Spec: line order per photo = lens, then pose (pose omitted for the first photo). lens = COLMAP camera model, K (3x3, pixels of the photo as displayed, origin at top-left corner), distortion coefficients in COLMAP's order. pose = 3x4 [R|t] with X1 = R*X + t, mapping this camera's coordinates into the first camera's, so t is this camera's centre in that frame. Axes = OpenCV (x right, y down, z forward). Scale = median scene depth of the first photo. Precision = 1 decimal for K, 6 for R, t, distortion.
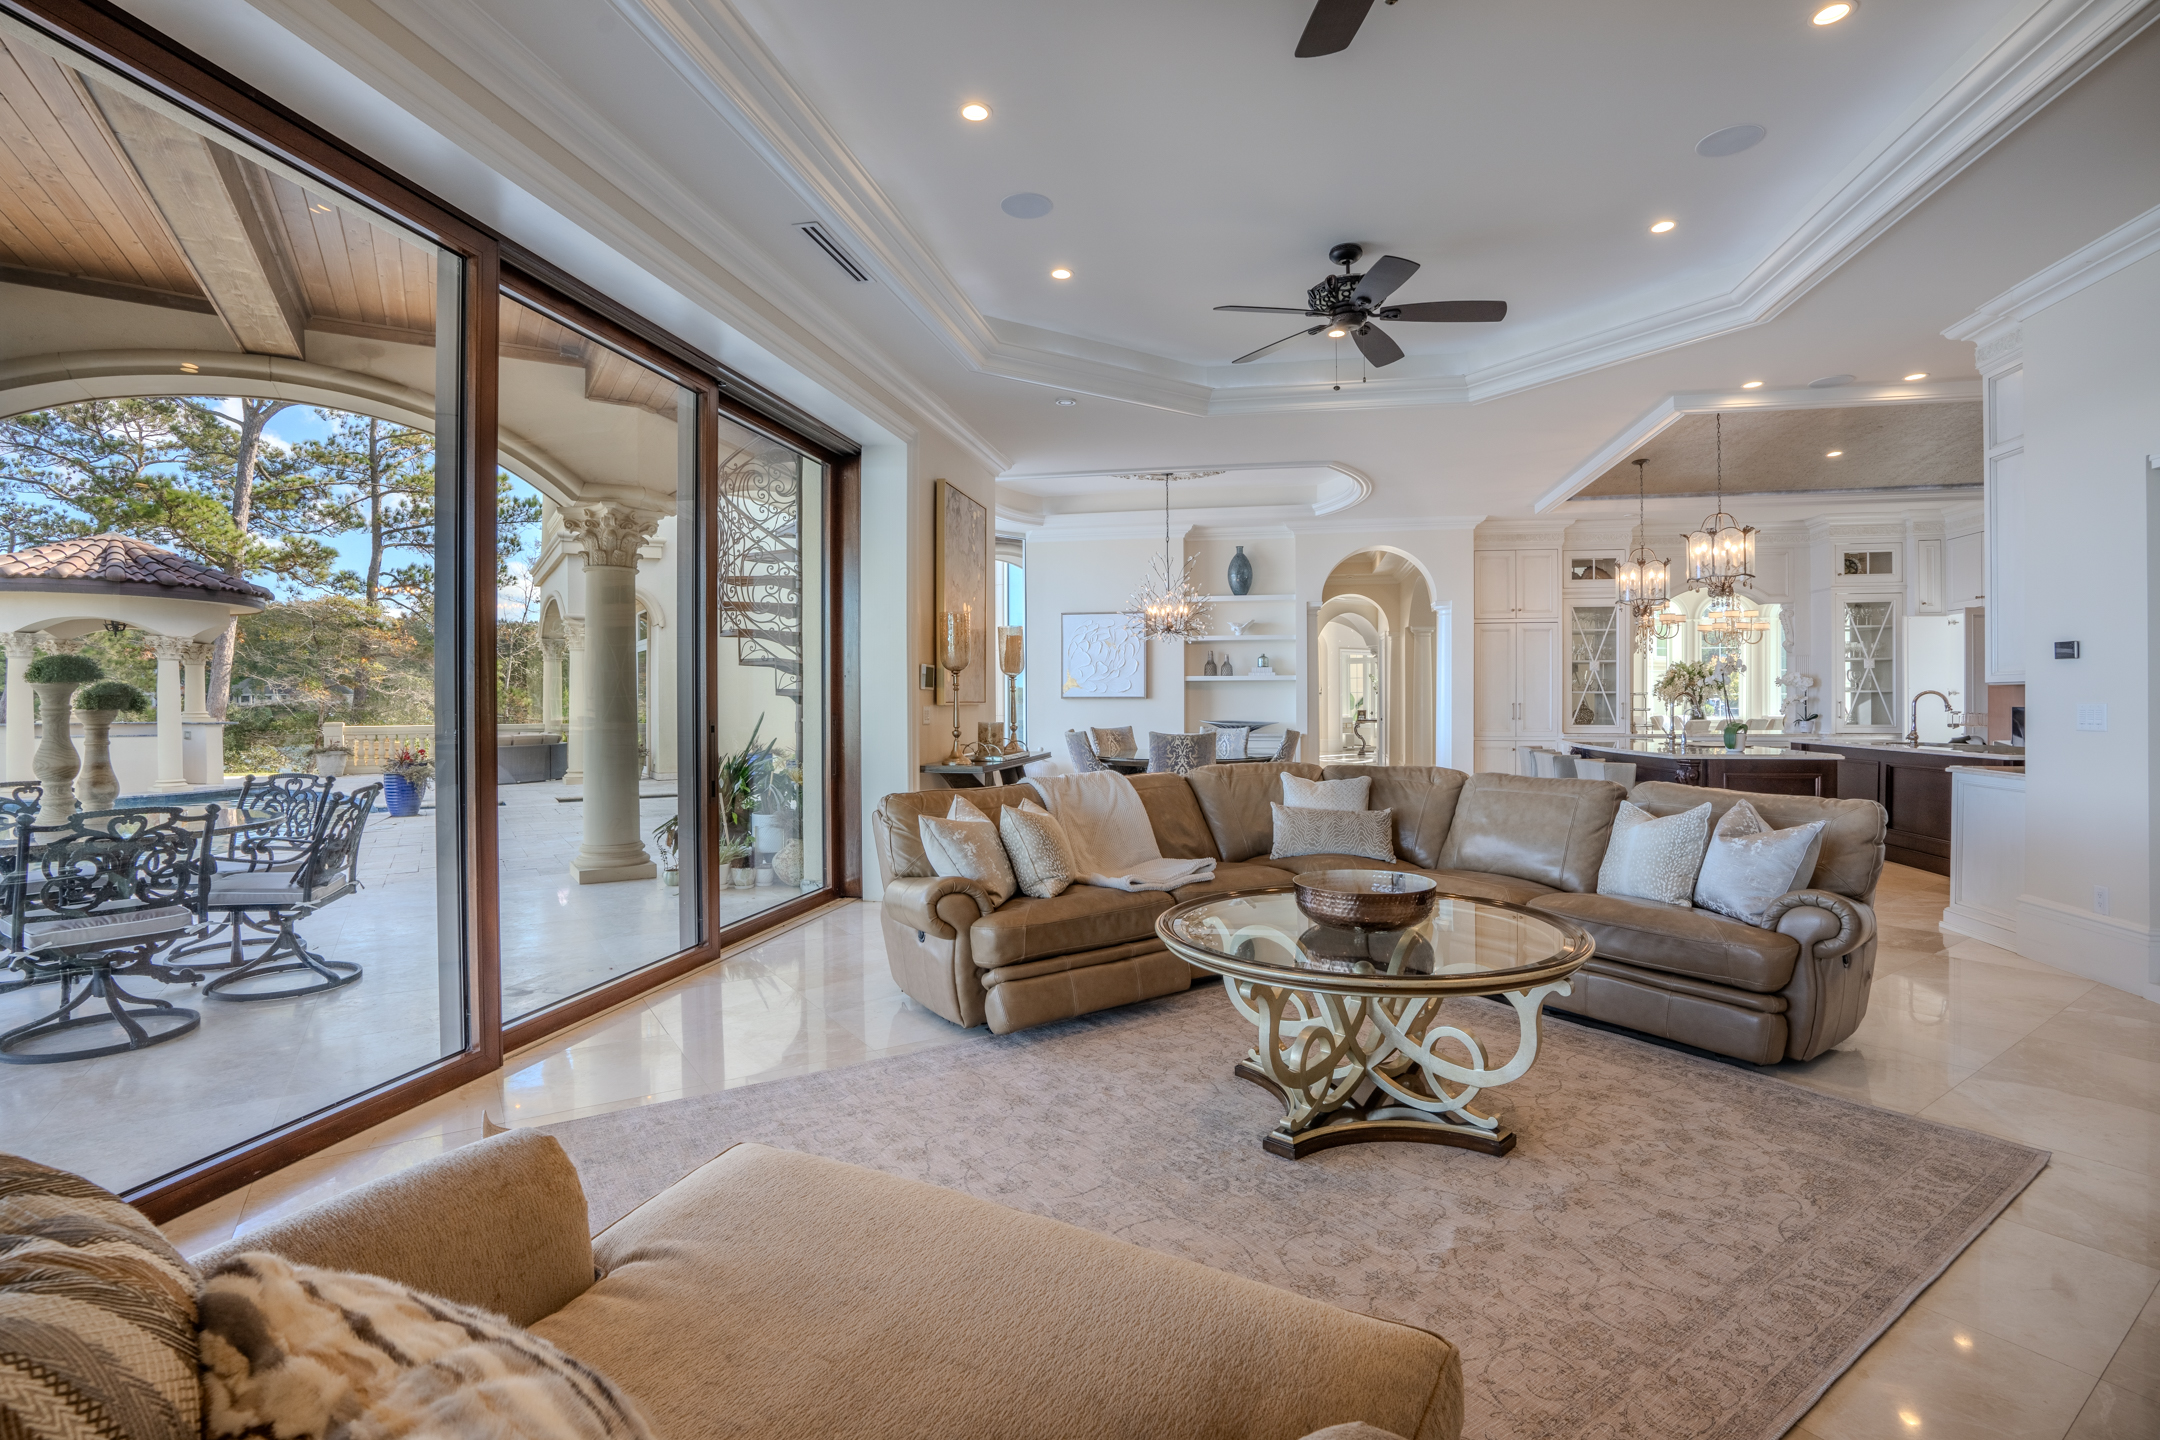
lens RADIAL K [[1005.7, 0, 1079.8], [0, 1005.7, 706.4], [0, 0, 1]] dist [-0.065113, 0.025926]
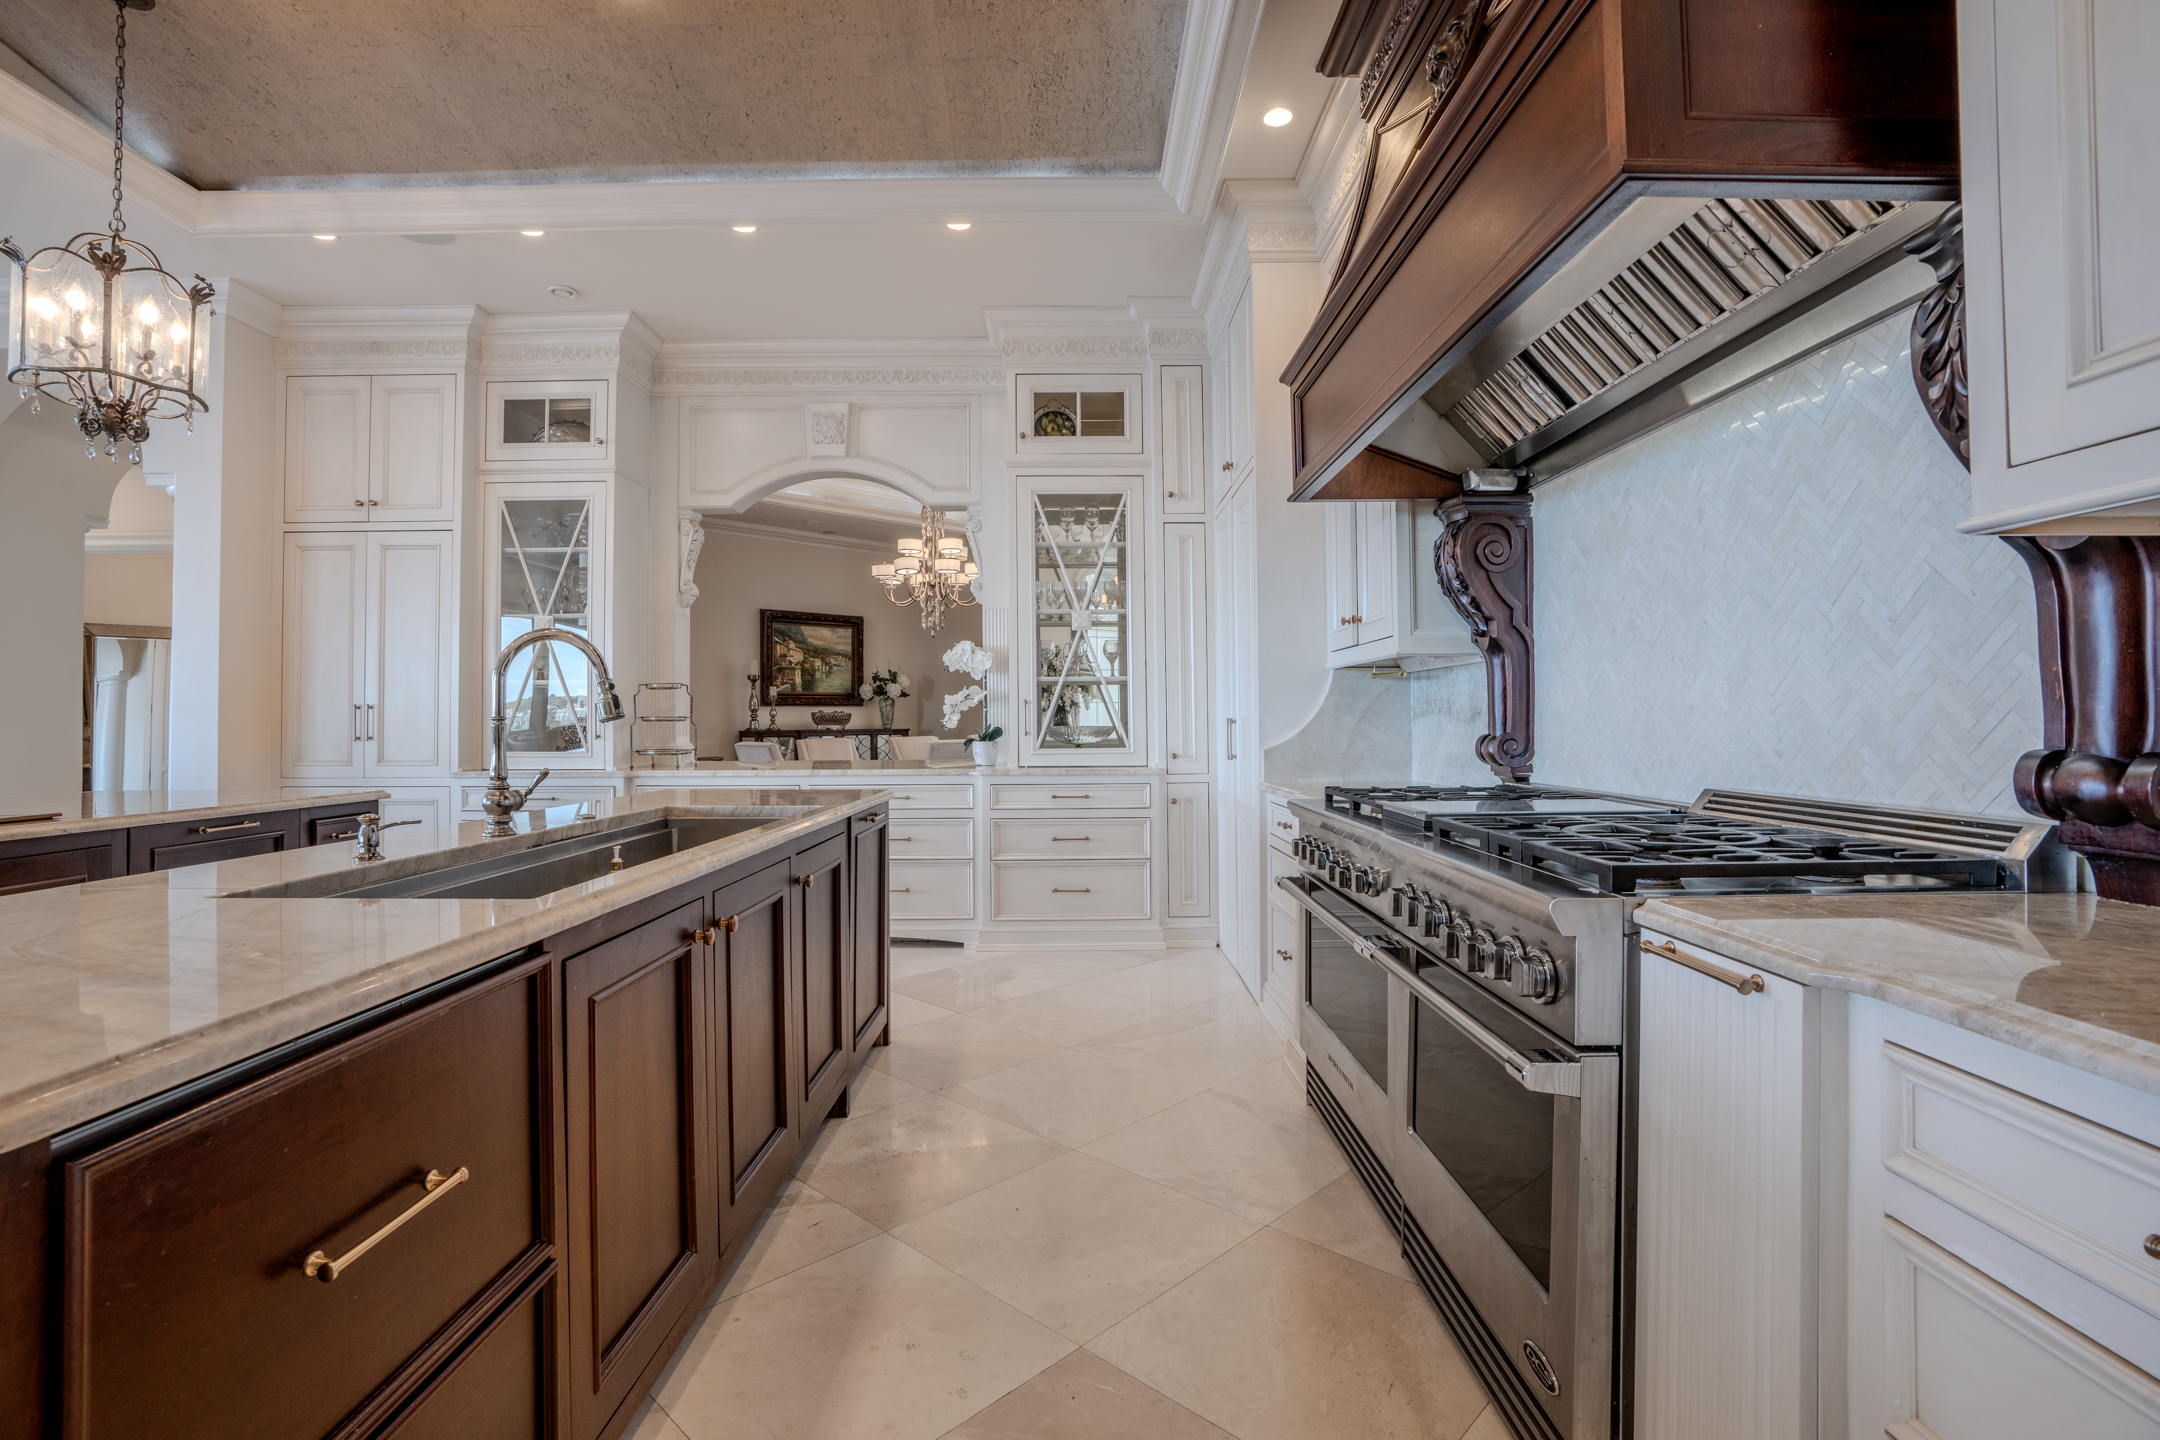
lens RADIAL K [[1005.7, 0, 1079.8], [0, 1005.7, 706.4], [0, 0, 1]] dist [-0.065113, 0.025926]
pose [[0.977133, 0.001506, 0.212624, 0.663764], [0.002977, 0.999780, -0.020760, 0.007381], [-0.212609, 0.020918, 0.976913, 0.487164]]
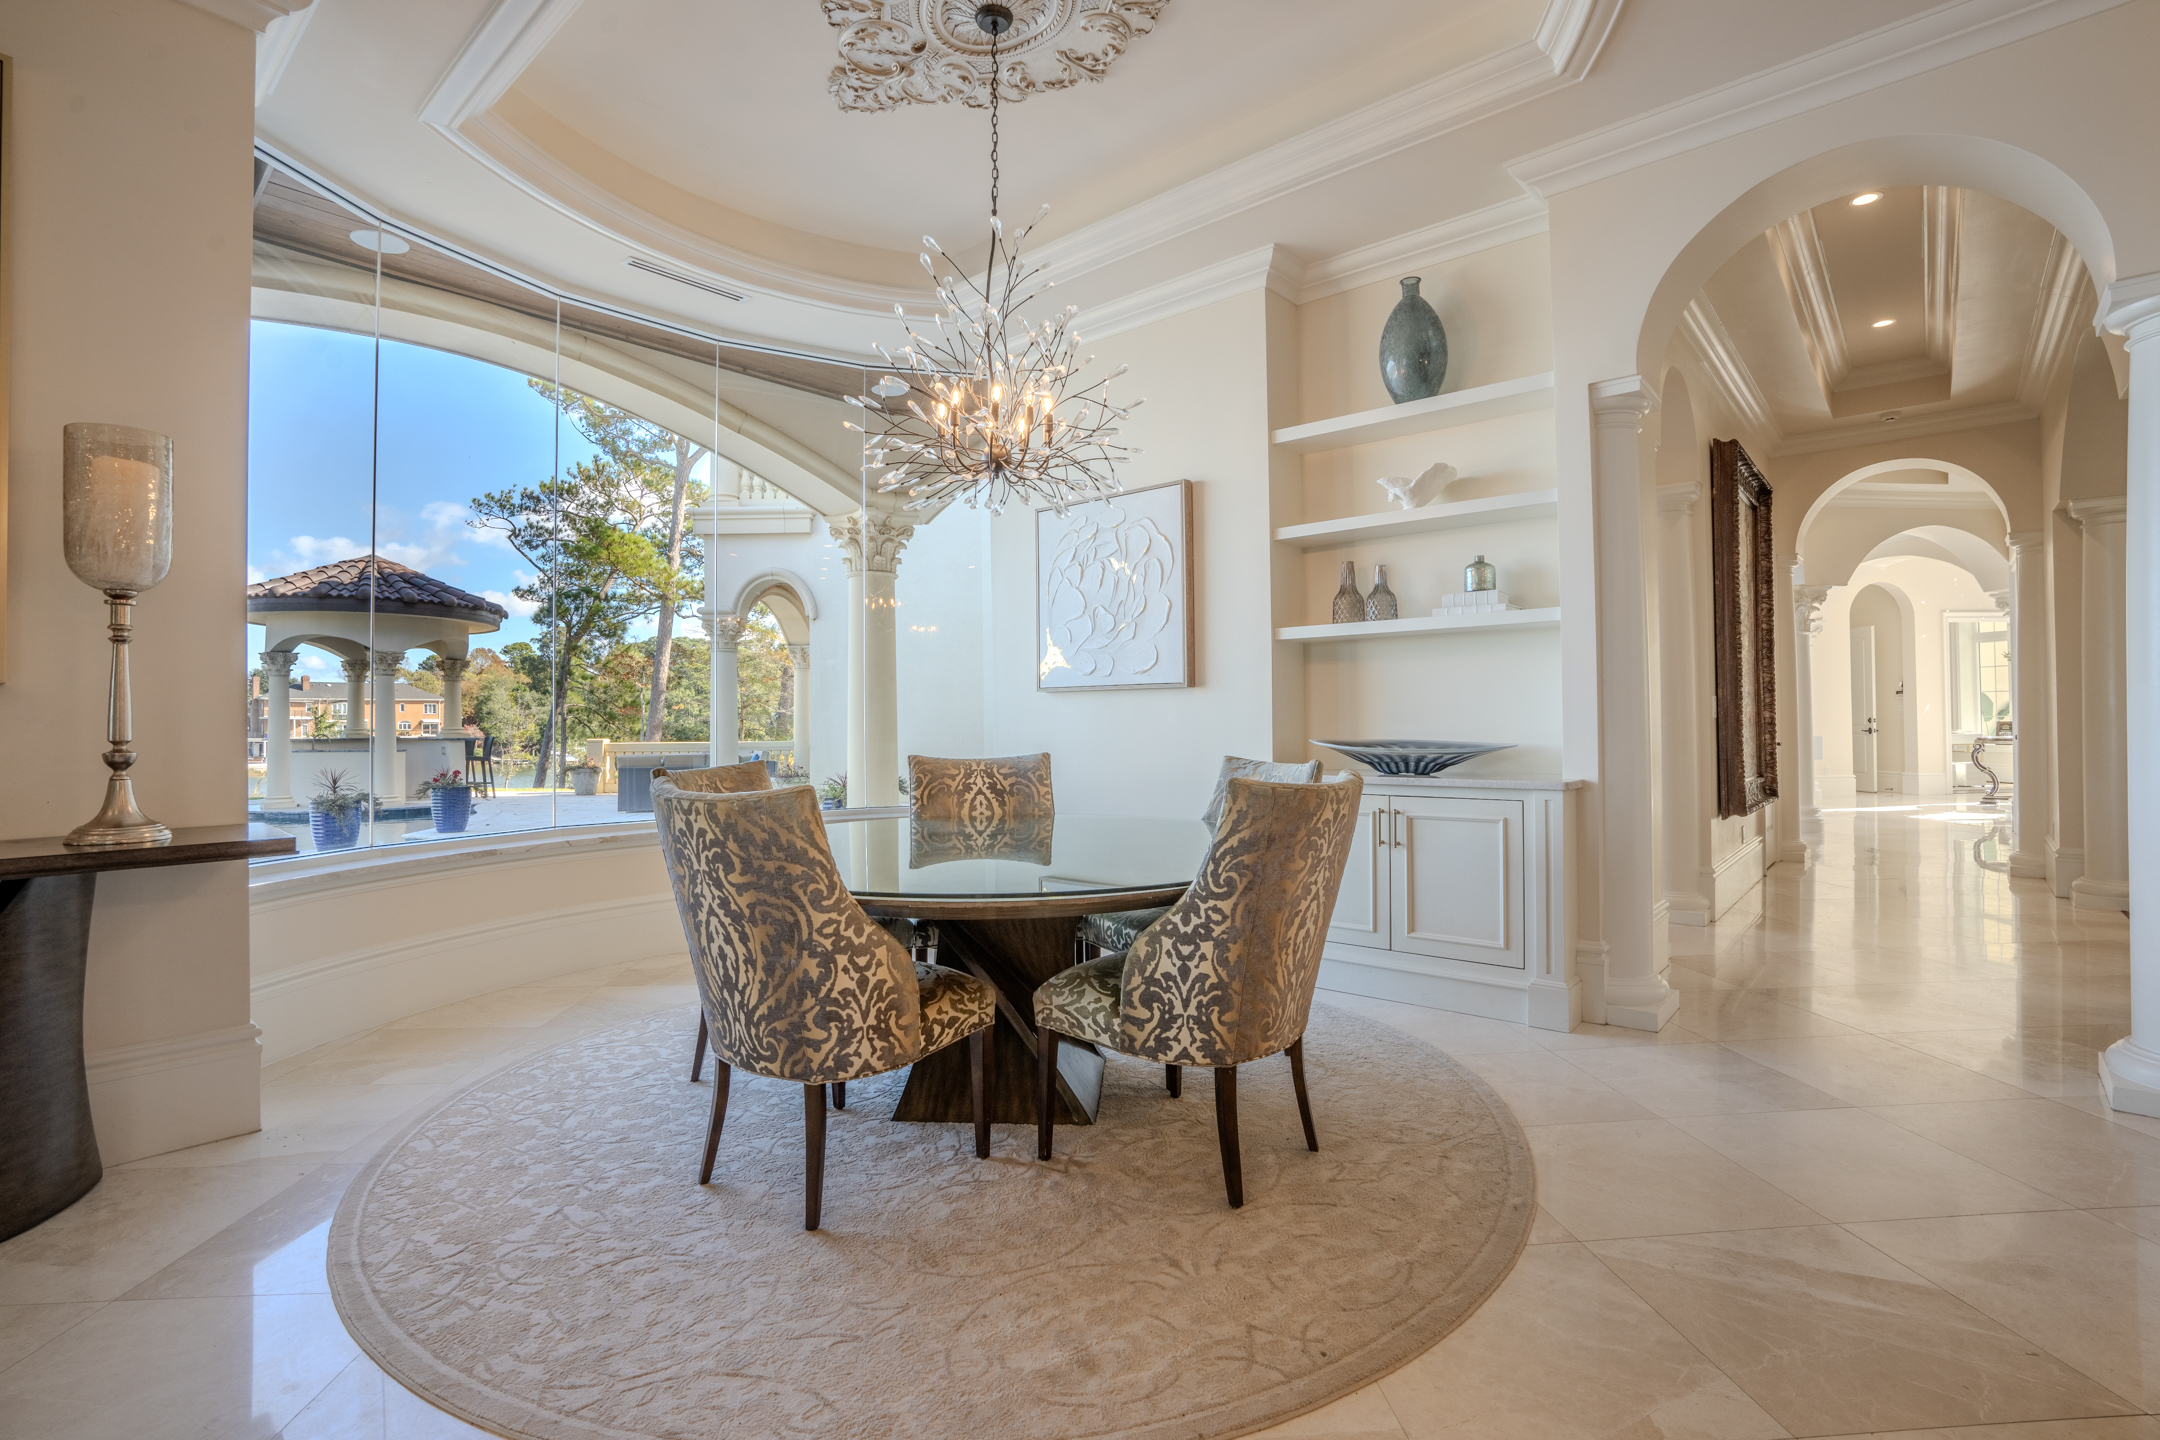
lens RADIAL K [[1005.7, 0, 1079.8], [0, 1005.7, 706.4], [0, 0, 1]] dist [-0.065113, 0.025926]
pose [[0.868782, -0.013190, -0.495019, 0.242799], [0.004507, 0.999814, -0.018730, 0.008211], [0.495175, 0.014041, 0.868680, 0.641884]]
